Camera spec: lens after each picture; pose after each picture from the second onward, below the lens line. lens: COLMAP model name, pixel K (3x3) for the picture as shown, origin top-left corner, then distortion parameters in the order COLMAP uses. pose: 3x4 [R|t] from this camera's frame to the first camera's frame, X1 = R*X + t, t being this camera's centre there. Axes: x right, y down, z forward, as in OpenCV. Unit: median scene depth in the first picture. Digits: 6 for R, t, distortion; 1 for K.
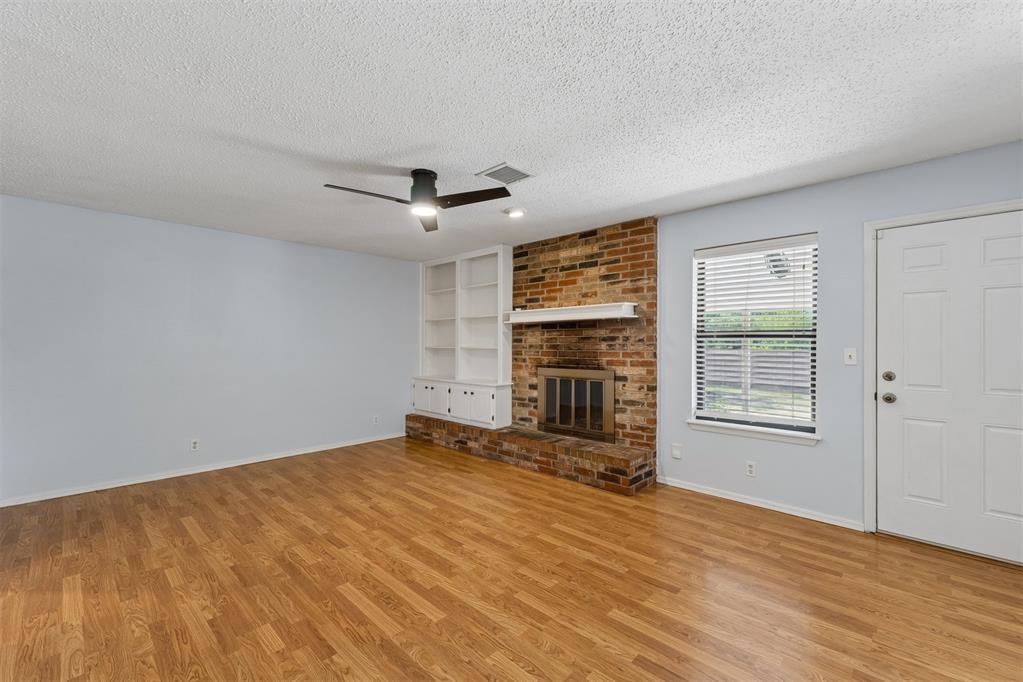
lens RADIAL K [[430.2, 0, 511.4], [0, 430.2, 334.9], [0, 0, 1]] dist [0.010696, -0.002060]
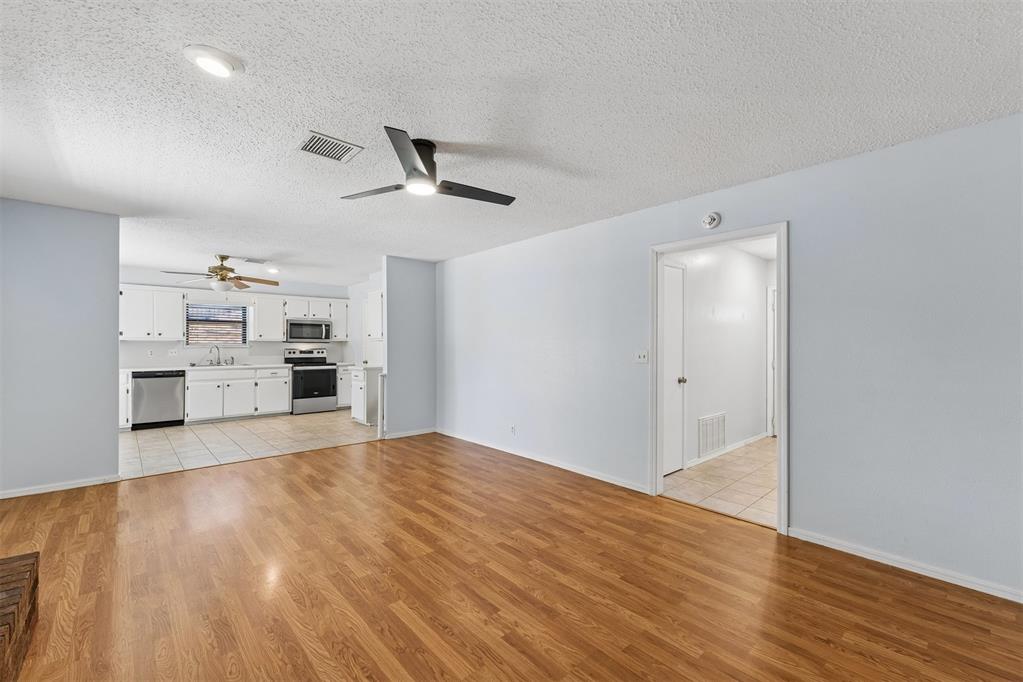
lens RADIAL K [[430.2, 0, 515.8], [0, 430.2, 344.6], [0, 0, 1]] dist [0.010696, -0.002060]
pose [[-0.998103, -0.005746, 0.061296, -0.355360], [-0.007174, 0.999707, -0.023108, 0.033479], [-0.061145, -0.023504, -0.997852, 1.476097]]
